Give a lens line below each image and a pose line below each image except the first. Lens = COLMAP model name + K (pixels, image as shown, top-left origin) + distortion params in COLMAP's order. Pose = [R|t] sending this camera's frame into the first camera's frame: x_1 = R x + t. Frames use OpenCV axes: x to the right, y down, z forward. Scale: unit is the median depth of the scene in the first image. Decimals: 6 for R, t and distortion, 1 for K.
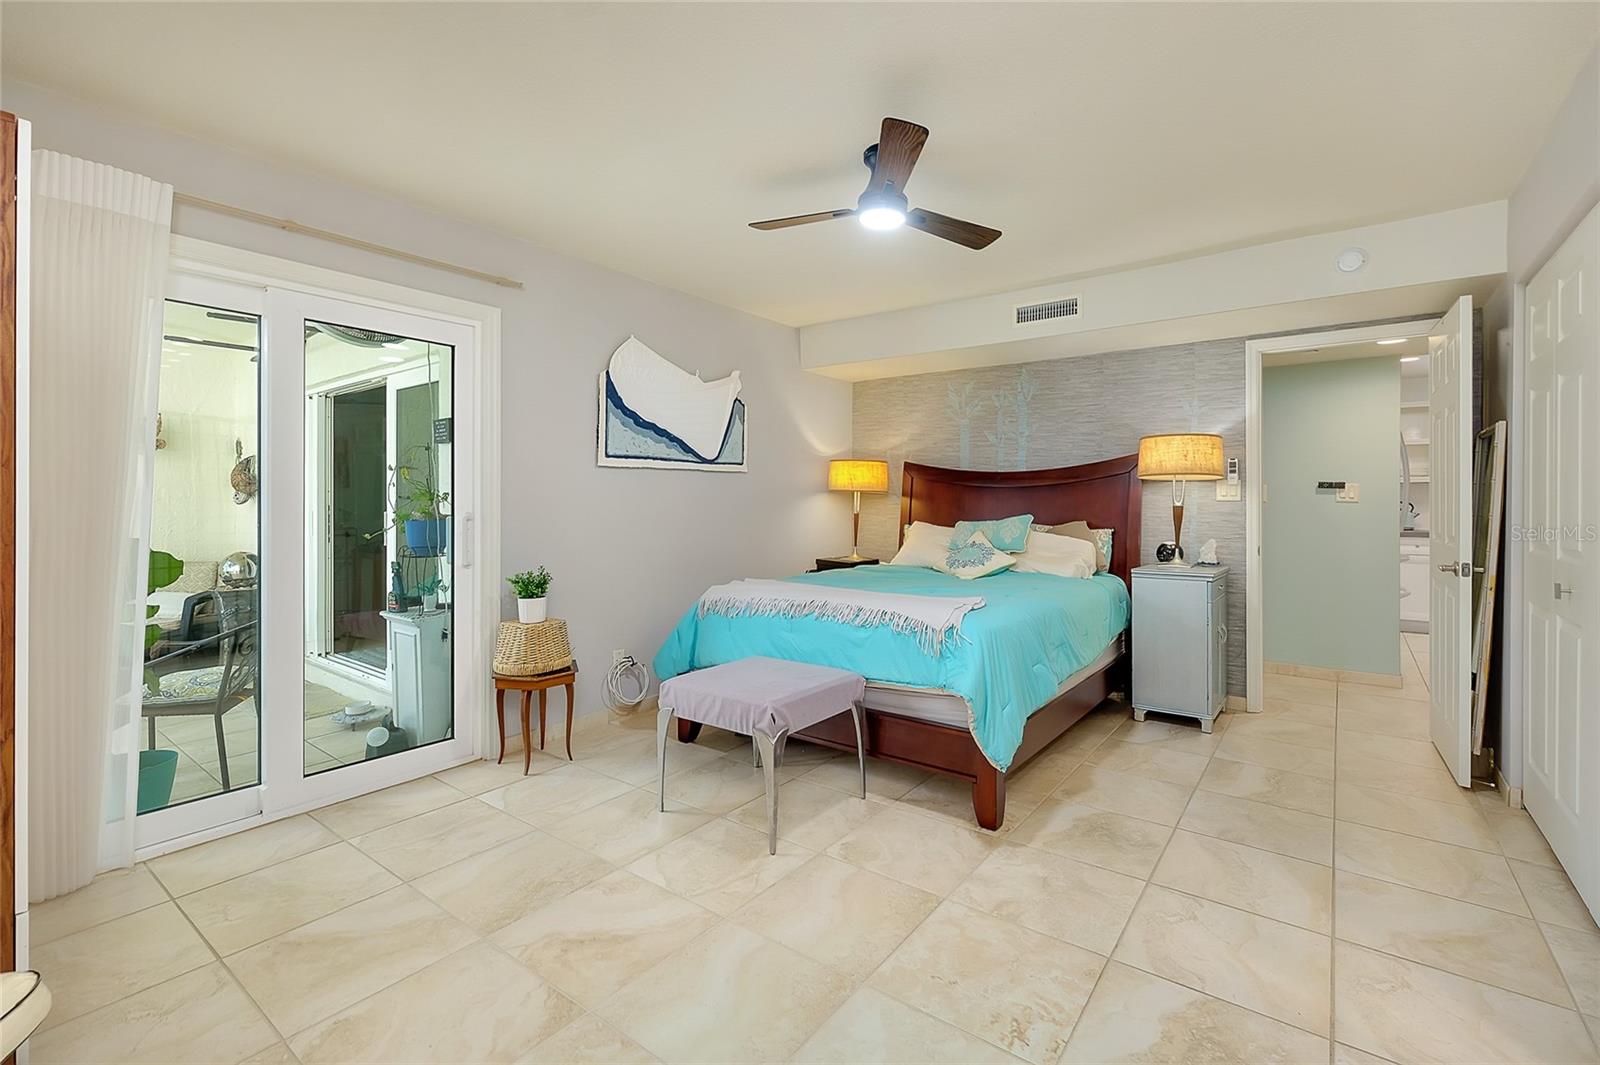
lens RADIAL K [[717.7, 0, 795.9], [0, 717.7, 500.0], [0, 0, 1]] dist [0.001952, 0.000458]
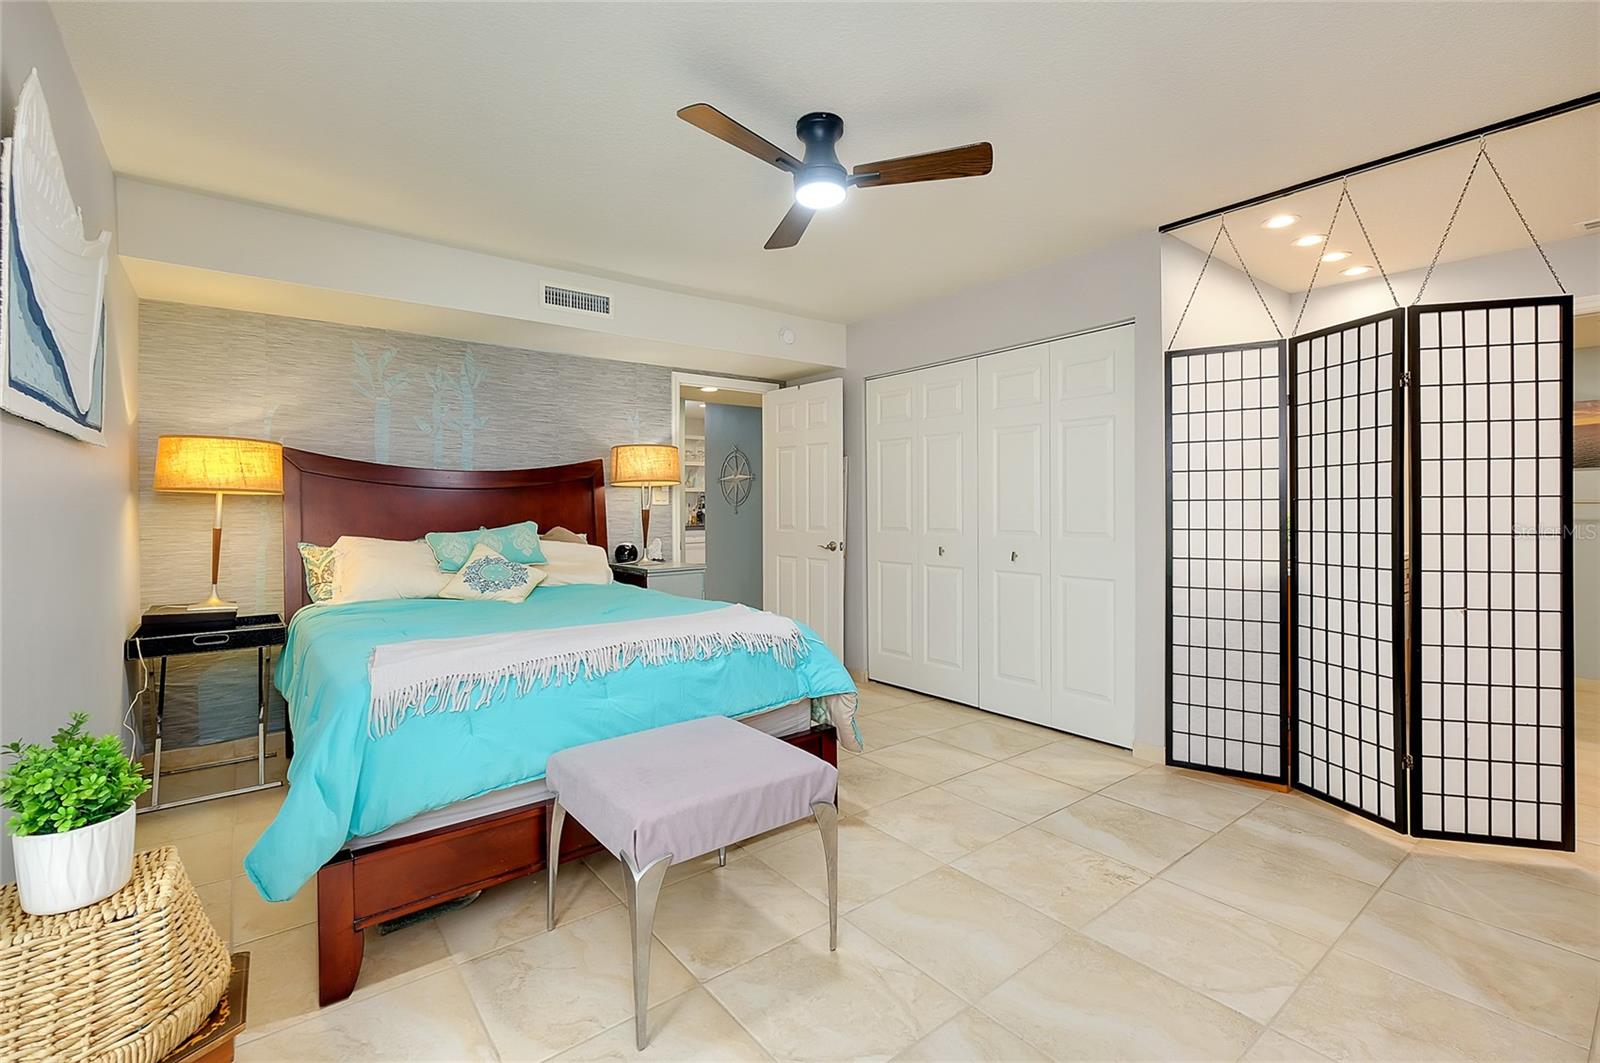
lens RADIAL K [[717.7, 0, 801.3], [0, 717.7, 504.7], [0, 0, 1]] dist [0.001952, 0.000458]
pose [[0.242533, -0.002793, 0.970139, -0.494100], [0.003577, 0.999992, 0.001985, -0.000582], [-0.970137, 0.002989, 0.242541, 0.511409]]
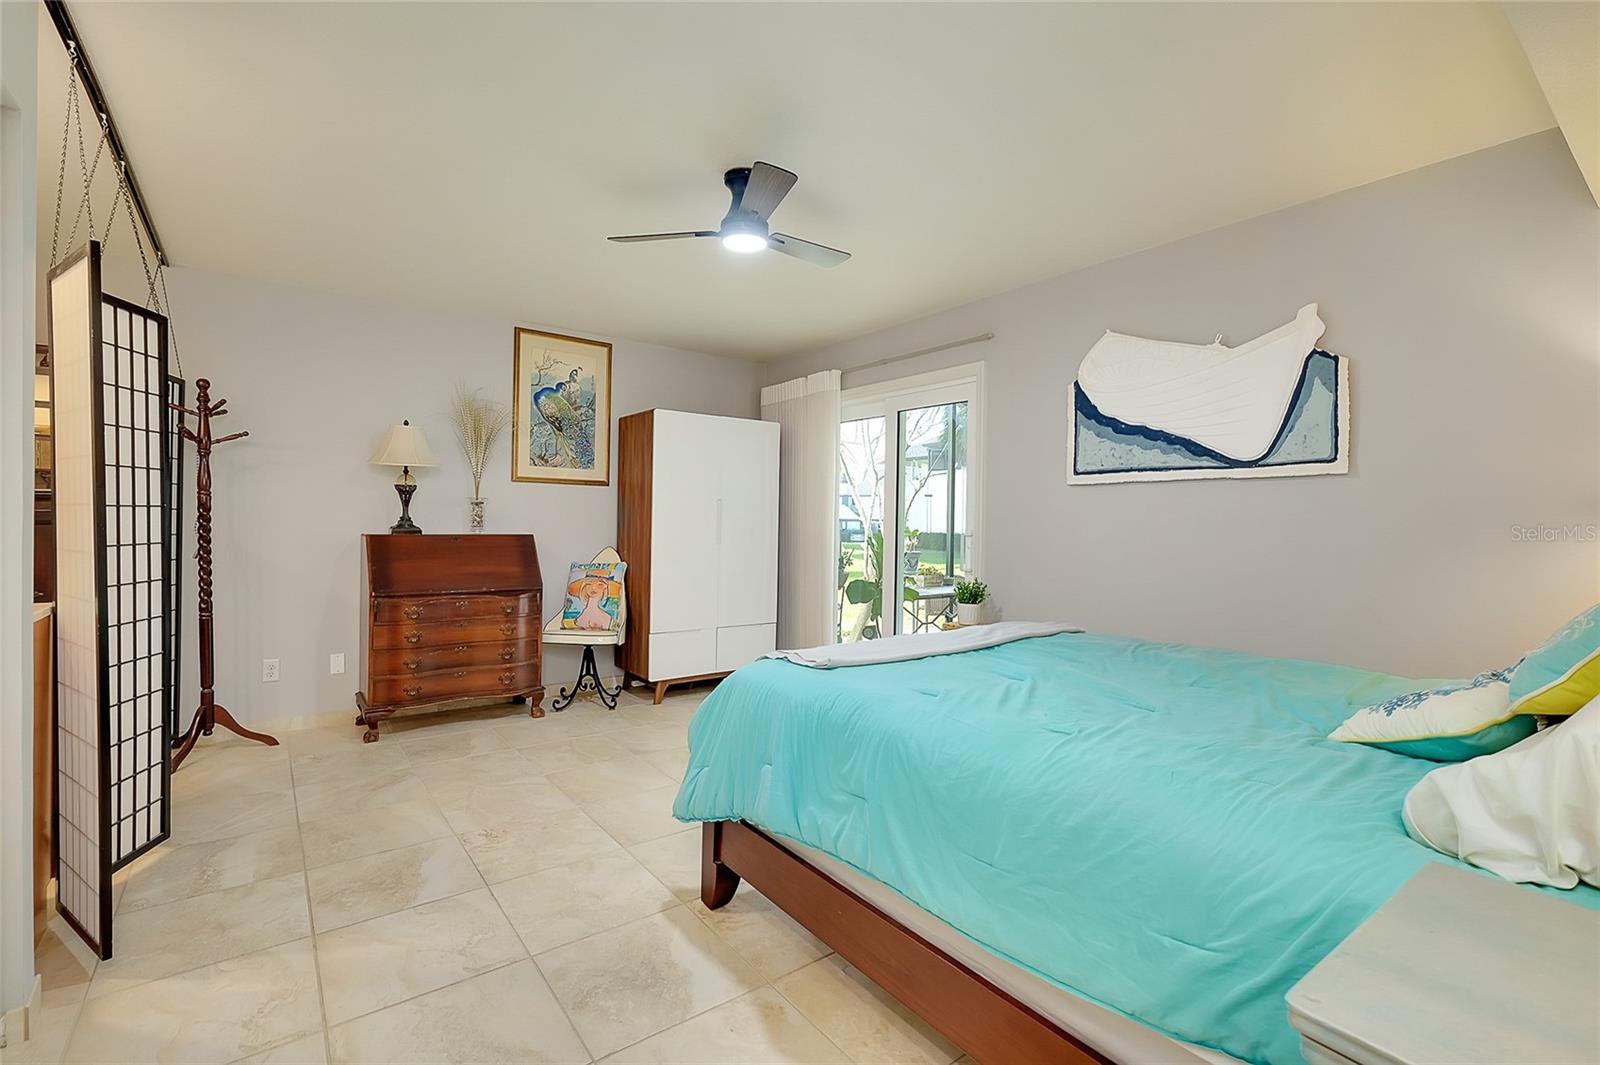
lens RADIAL K [[717.7, 0, 801.8], [0, 717.7, 527.3], [0, 0, 1]] dist [0.001952, 0.000458]
pose [[-0.274299, 0.009212, -0.961600, 0.690854], [-0.008016, 0.999897, 0.011865, 0.000161], [0.961611, 0.010963, -0.274197, 0.869225]]
